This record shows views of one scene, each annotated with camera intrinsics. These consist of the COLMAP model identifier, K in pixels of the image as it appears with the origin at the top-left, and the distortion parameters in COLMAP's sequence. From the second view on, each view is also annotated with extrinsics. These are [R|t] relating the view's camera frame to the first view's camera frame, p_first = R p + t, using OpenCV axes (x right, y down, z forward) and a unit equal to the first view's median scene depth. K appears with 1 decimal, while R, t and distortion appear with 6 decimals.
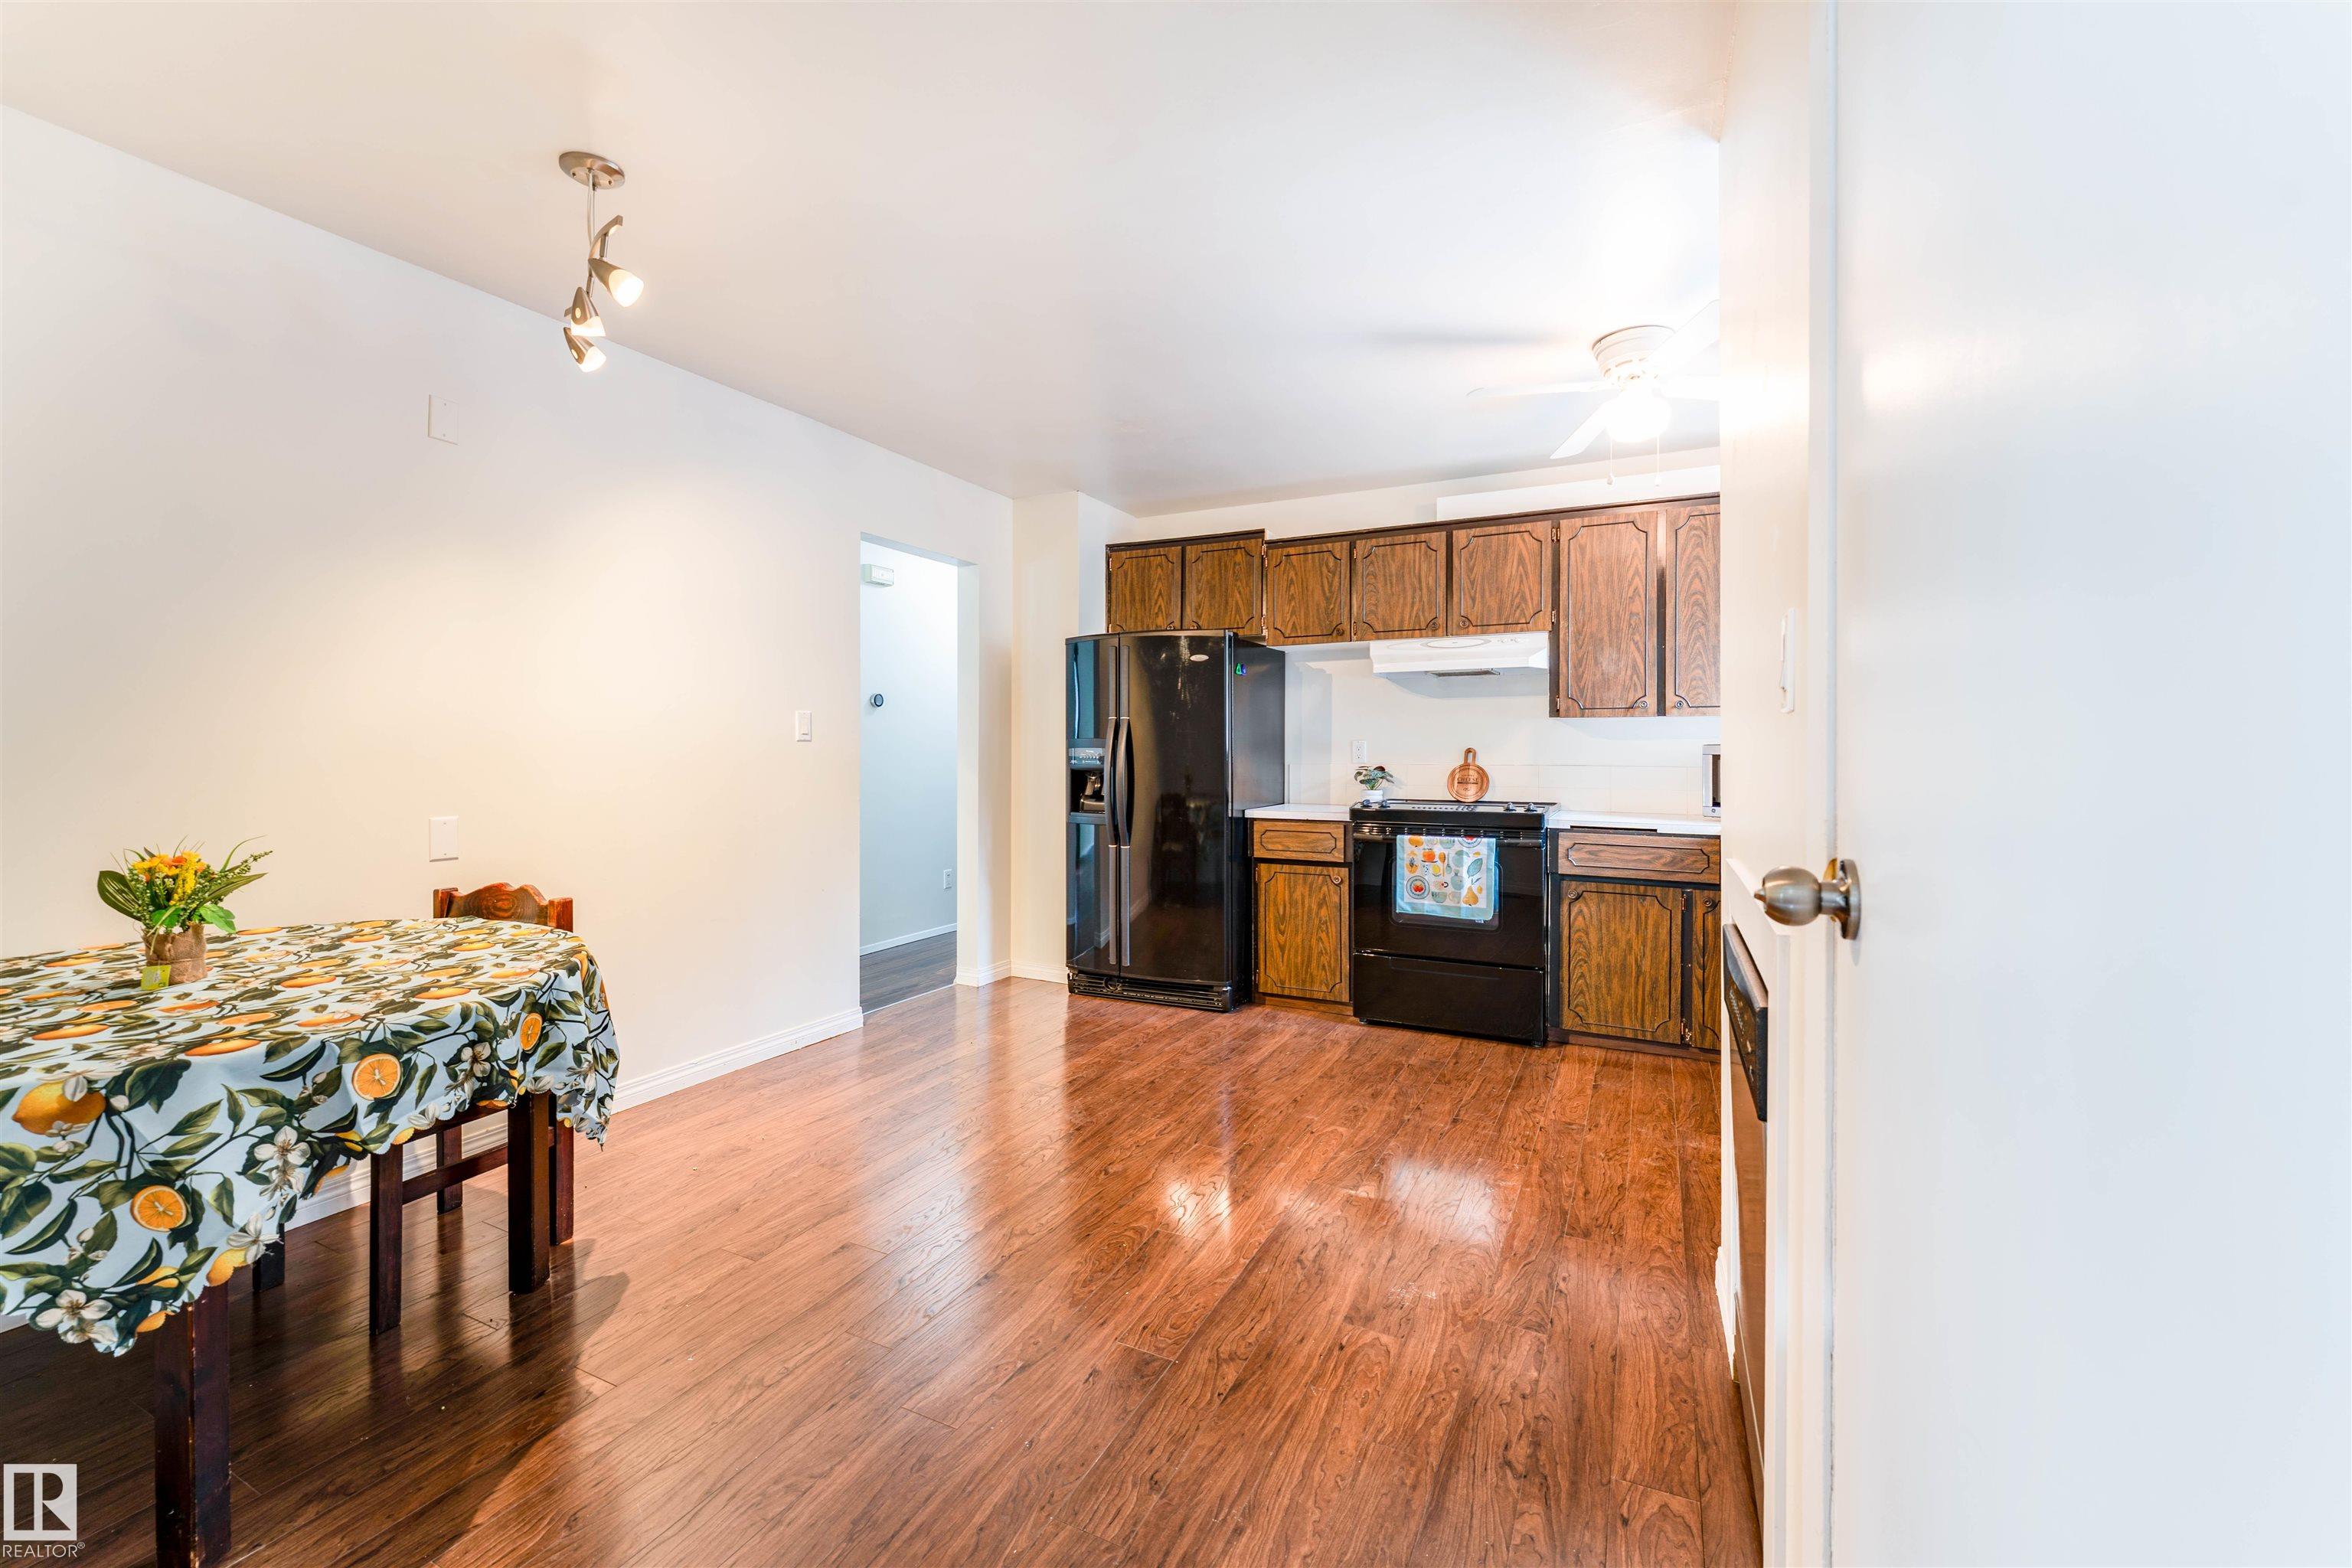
lens RADIAL K [[962.8, 0, 1174.4], [0, 962.8, 770.1], [0, 0, 1]] dist [0.001850, 0.000046]
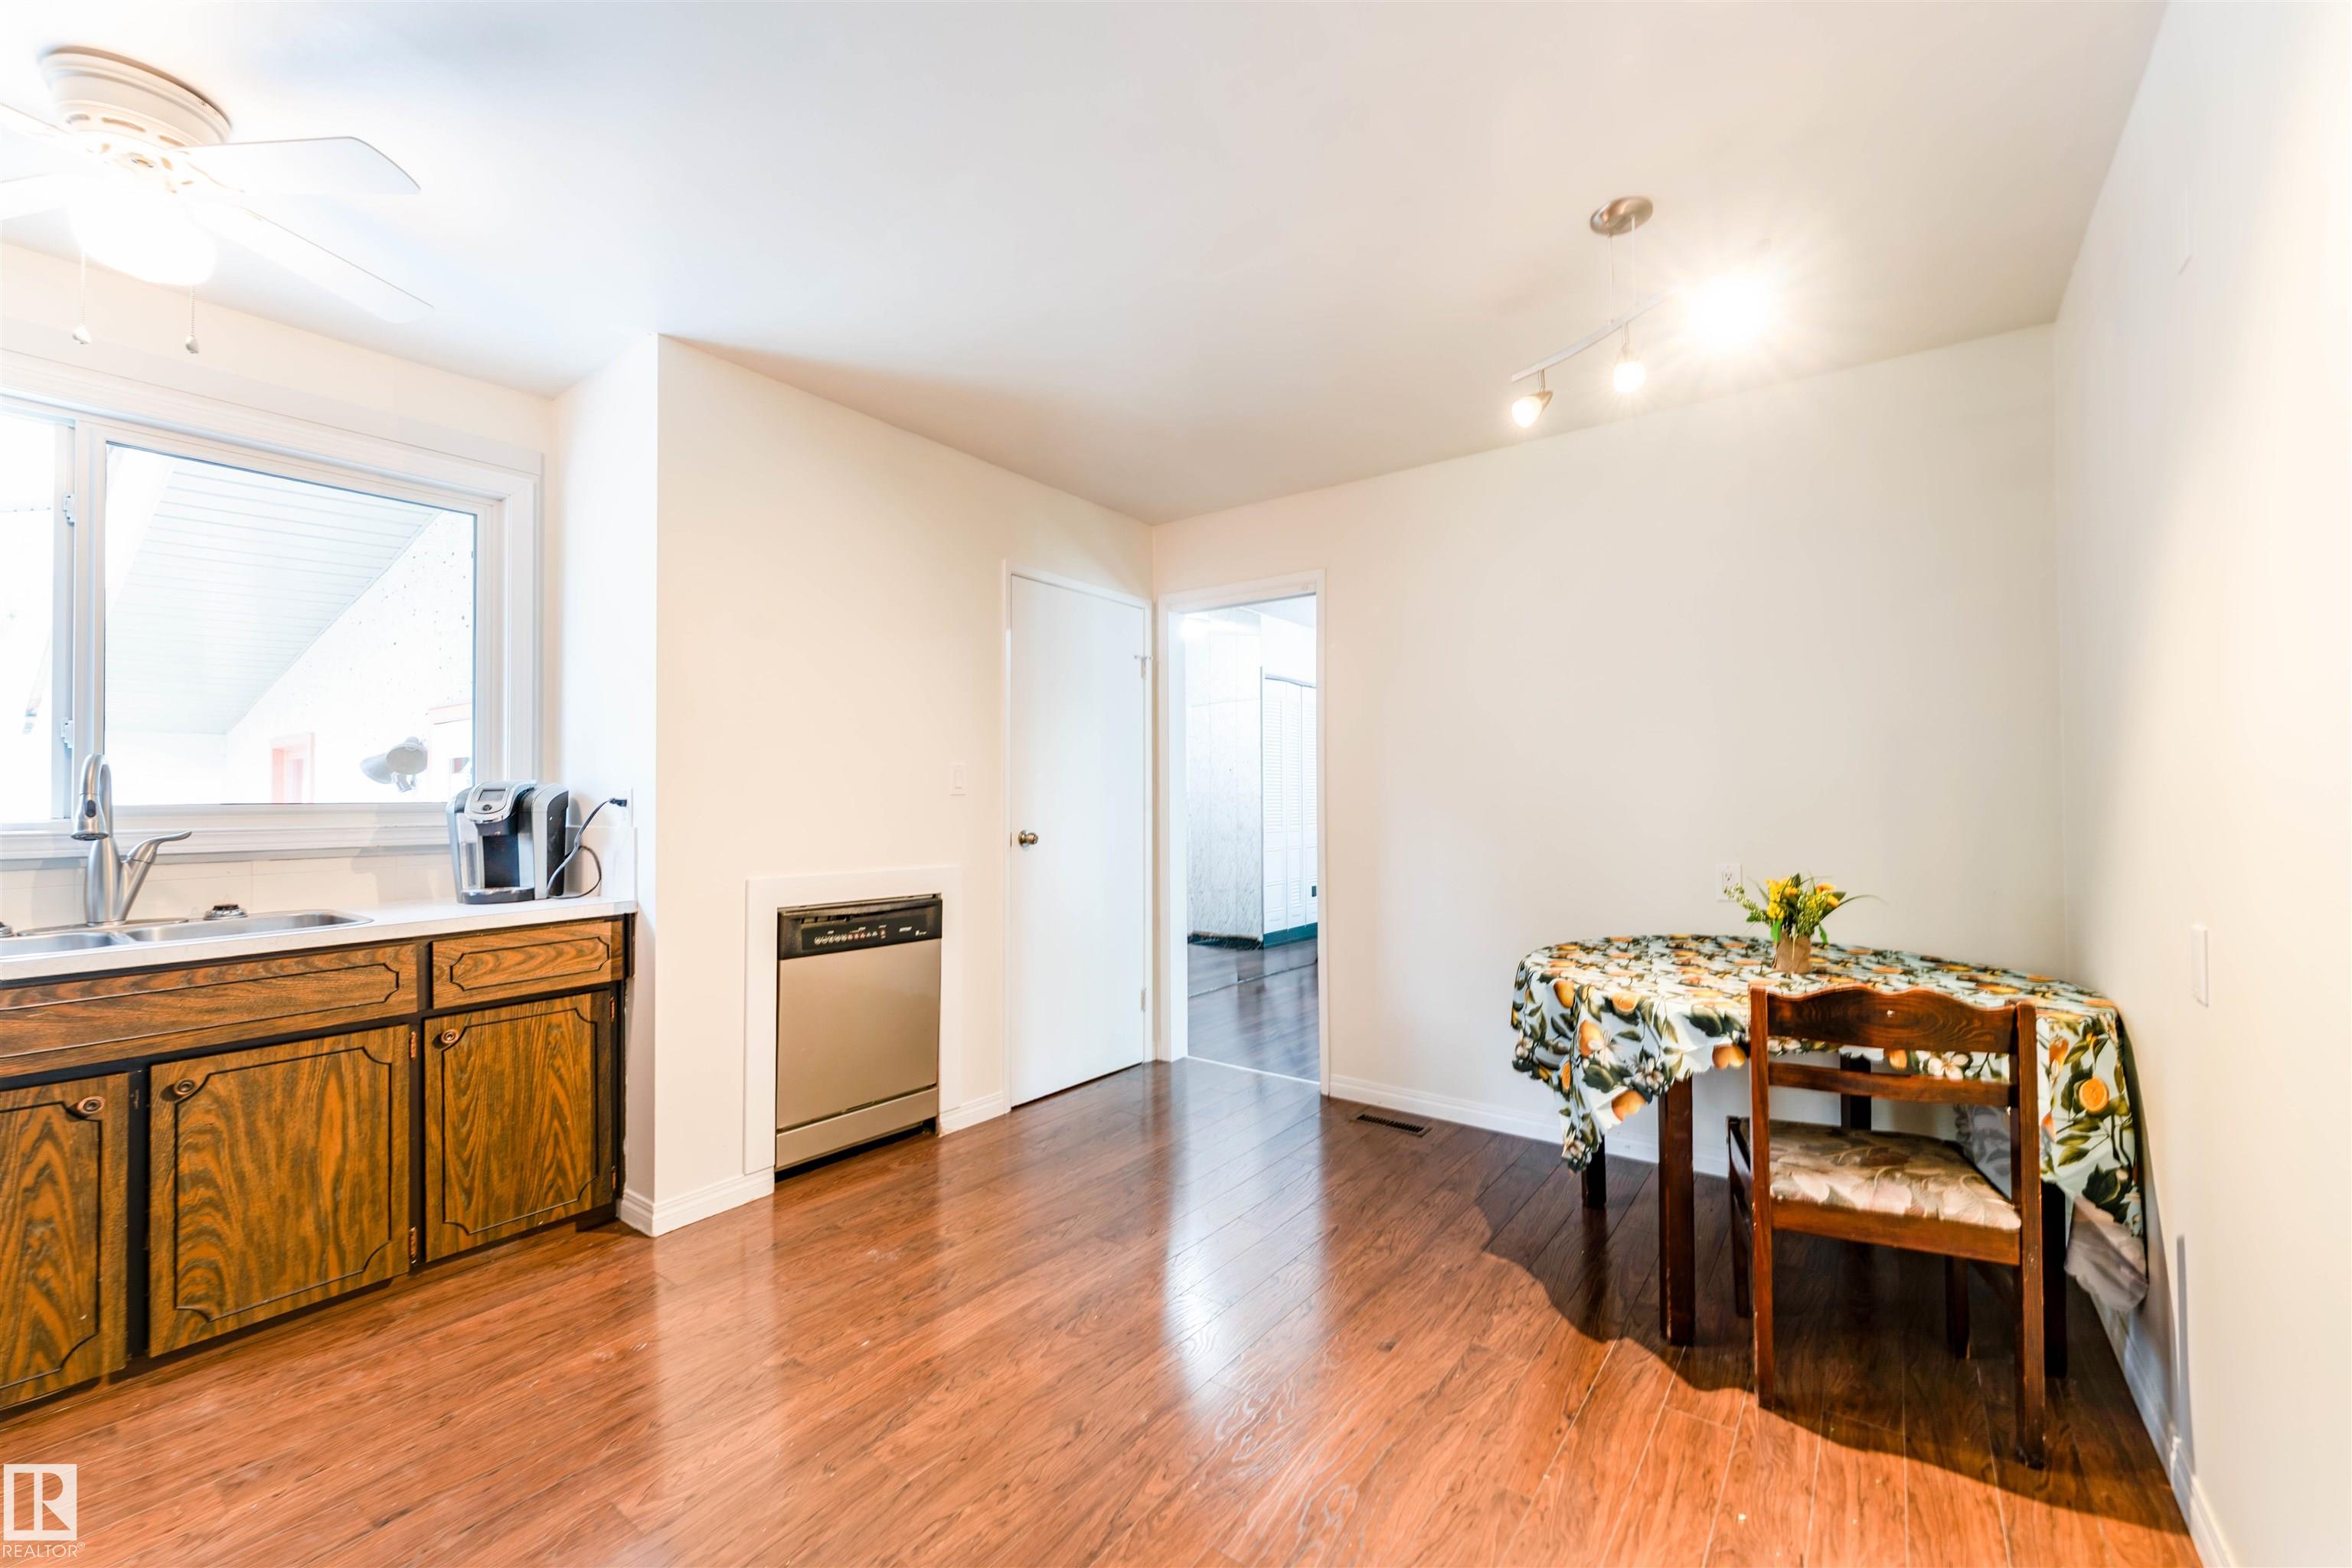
lens RADIAL K [[945.6, 0, 1164.6], [0, 945.6, 783.7], [0, 0, 1]] dist [0.002690, -0.000449]
pose [[-0.980734, 0.009235, 0.195131, -0.365134], [0.009523, 0.999955, 0.000538, -0.057429], [-0.195117, 0.002386, -0.980777, 2.248657]]
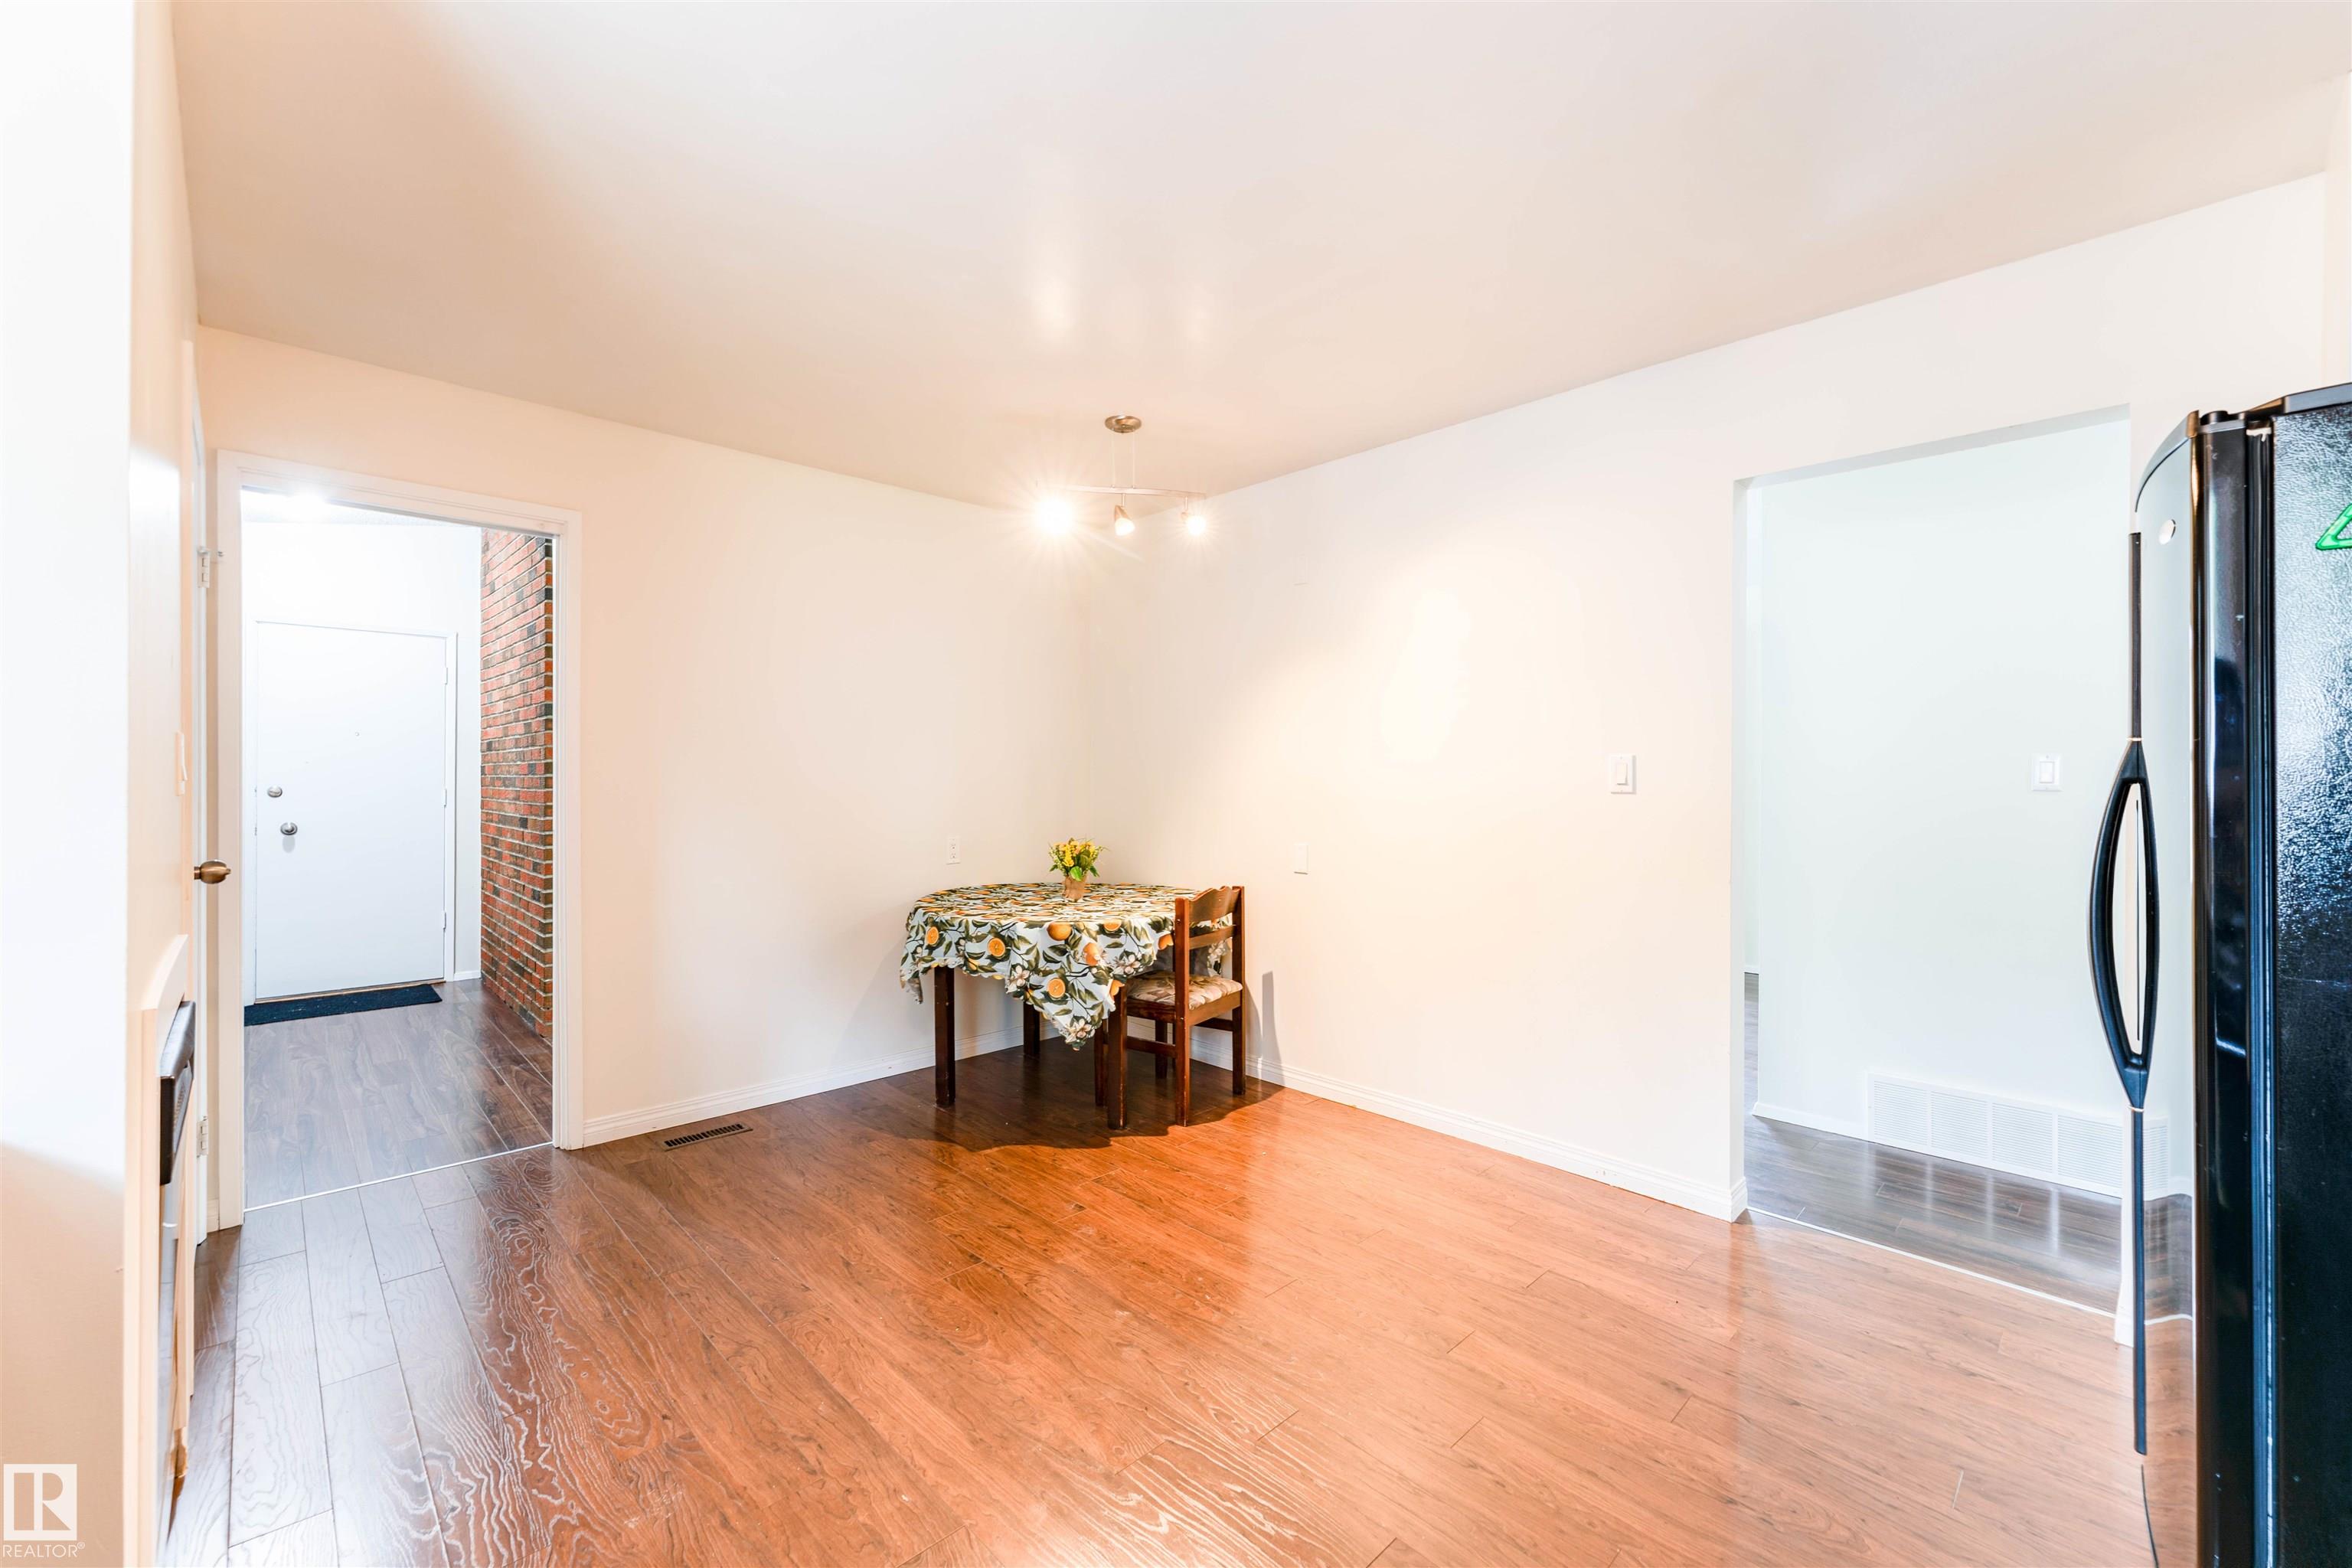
lens RADIAL K [[962.8, 0, 1174.4], [0, 962.8, 770.1], [0, 0, 1]] dist [0.001850, 0.000046]
pose [[-0.343449, -0.003572, -0.939165, 0.909821], [-0.021574, 0.999759, 0.004087, -0.087530], [0.938923, 0.021666, -0.343443, 1.775748]]
